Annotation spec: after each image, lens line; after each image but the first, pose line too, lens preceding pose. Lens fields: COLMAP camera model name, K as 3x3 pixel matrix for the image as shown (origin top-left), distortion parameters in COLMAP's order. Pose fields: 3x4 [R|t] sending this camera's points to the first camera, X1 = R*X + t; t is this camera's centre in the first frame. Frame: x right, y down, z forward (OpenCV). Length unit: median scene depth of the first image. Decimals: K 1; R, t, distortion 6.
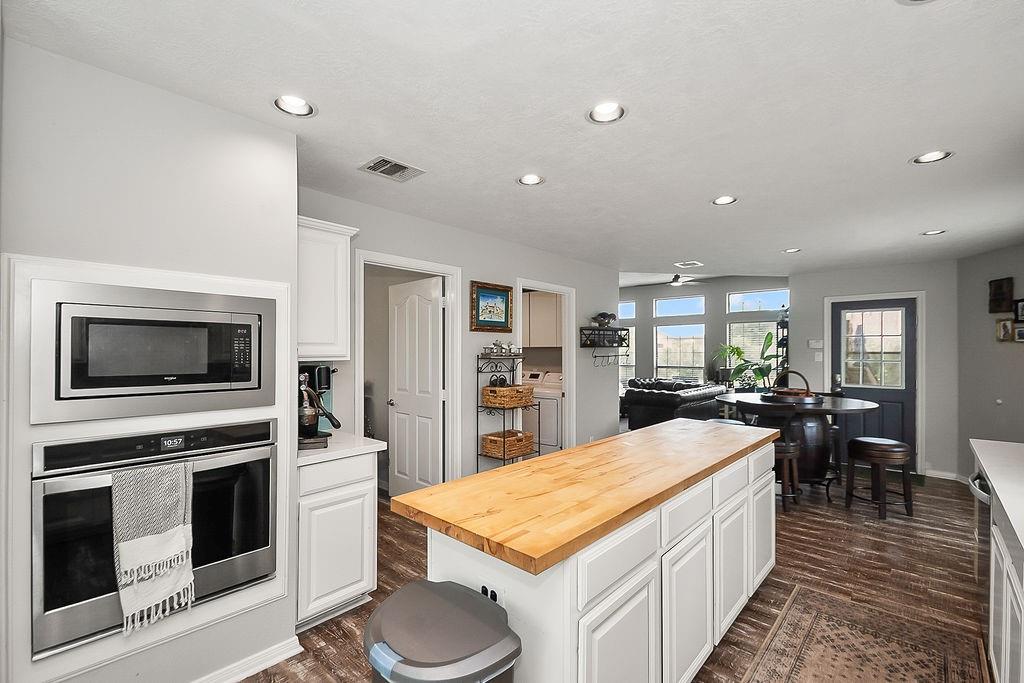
lens RADIAL K [[456.9, 0, 511.5], [0, 456.9, 346.8], [0, 0, 1]] dist [0.014161, -0.003582]
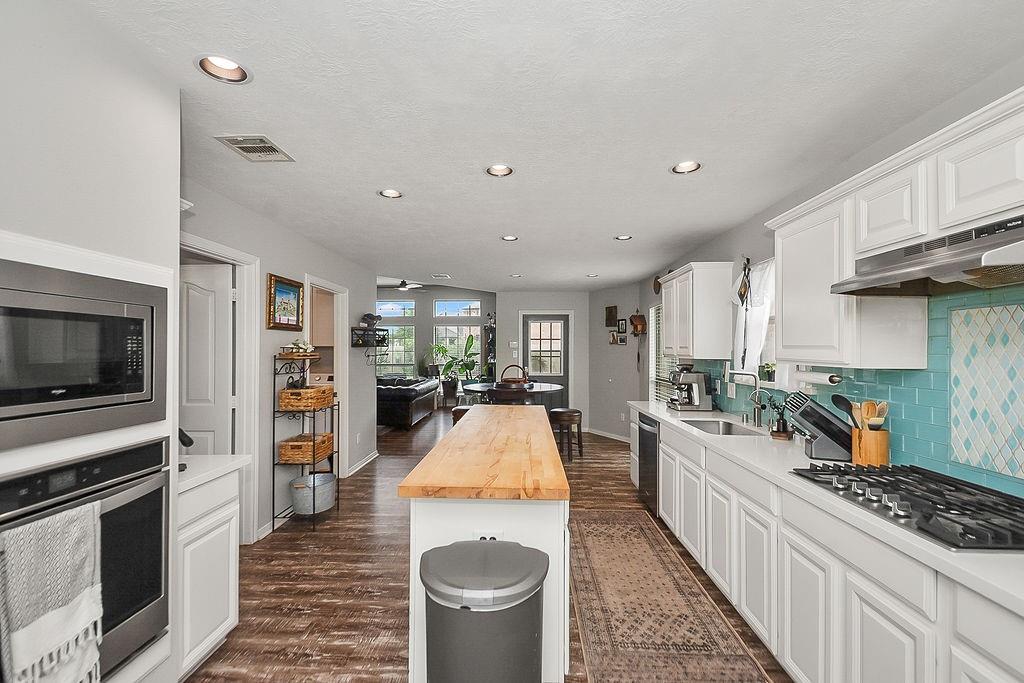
lens RADIAL K [[456.9, 0, 512.0], [0, 456.9, 345.4], [0, 0, 1]] dist [0.014161, -0.003582]
pose [[0.755133, 0.004464, 0.655556, -0.319920], [-0.004412, 0.999989, -0.001726, -0.002497], [-0.655556, -0.001589, 0.755145, -0.003962]]
